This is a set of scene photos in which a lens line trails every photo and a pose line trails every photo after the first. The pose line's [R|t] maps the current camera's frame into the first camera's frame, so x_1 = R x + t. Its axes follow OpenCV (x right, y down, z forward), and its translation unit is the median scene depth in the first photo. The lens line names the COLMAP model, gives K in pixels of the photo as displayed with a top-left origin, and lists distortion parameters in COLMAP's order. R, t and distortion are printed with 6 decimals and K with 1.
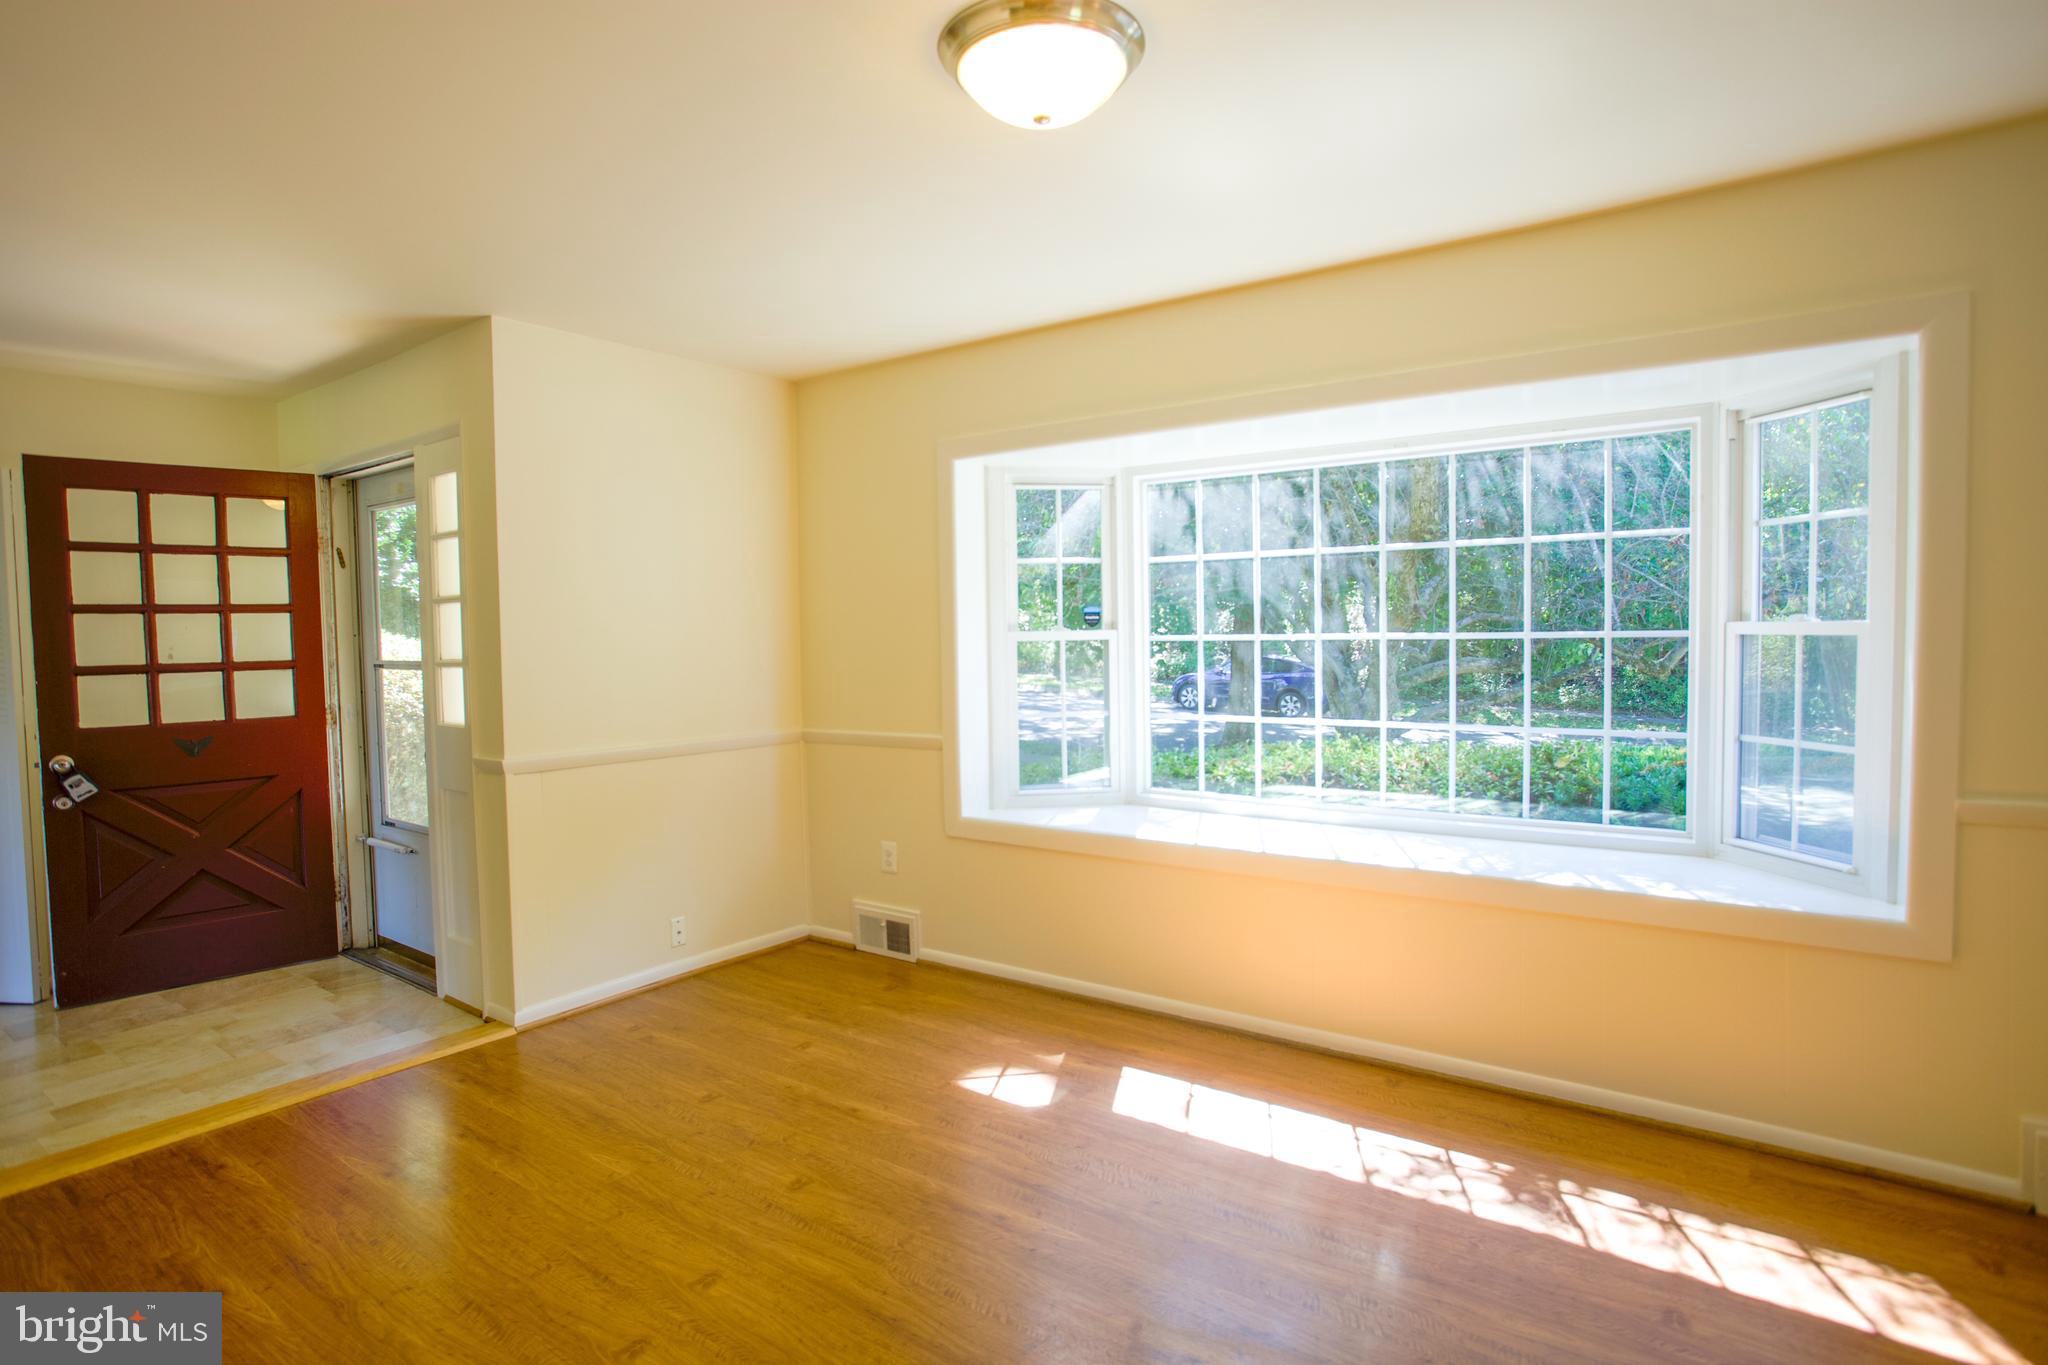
lens RADIAL K [[1069.9, 0, 1011.8], [0, 1069.9, 671.3], [0, 0, 1]] dist [-0.065516, 0.032307]
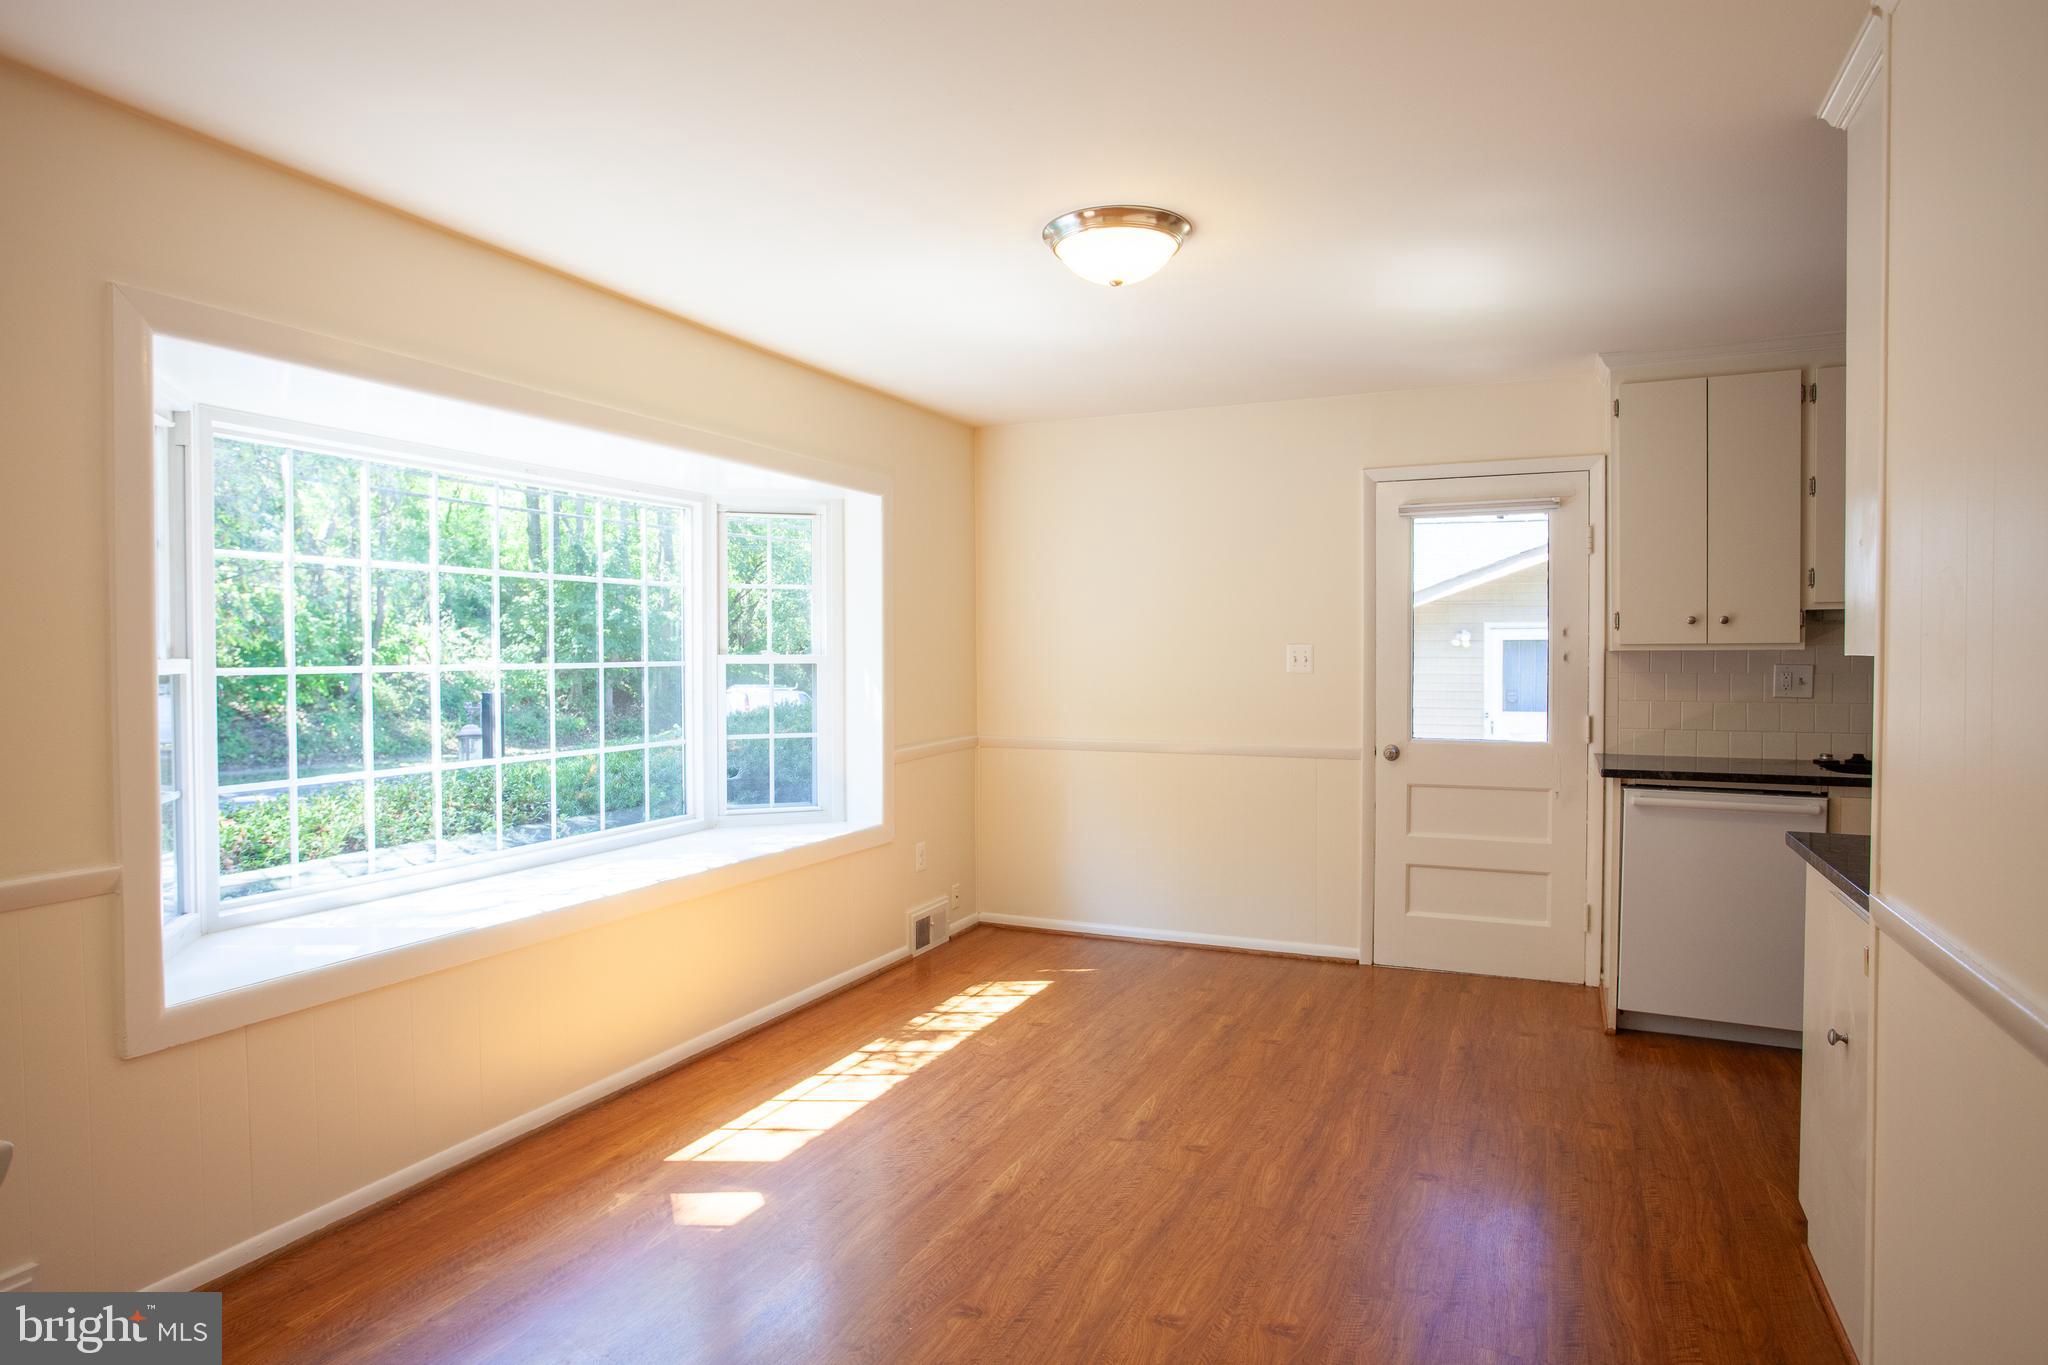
lens RADIAL K [[1181.6, 0, 1006.7], [0, 1181.6, 678.7], [0, 0, 1]] dist [-0.062845, 0.045208]
pose [[-0.202293, -0.002346, 0.979322, -1.020799], [0.048632, 0.998739, 0.012439, -0.018718], [-0.978117, 0.050143, -0.201923, 1.044252]]
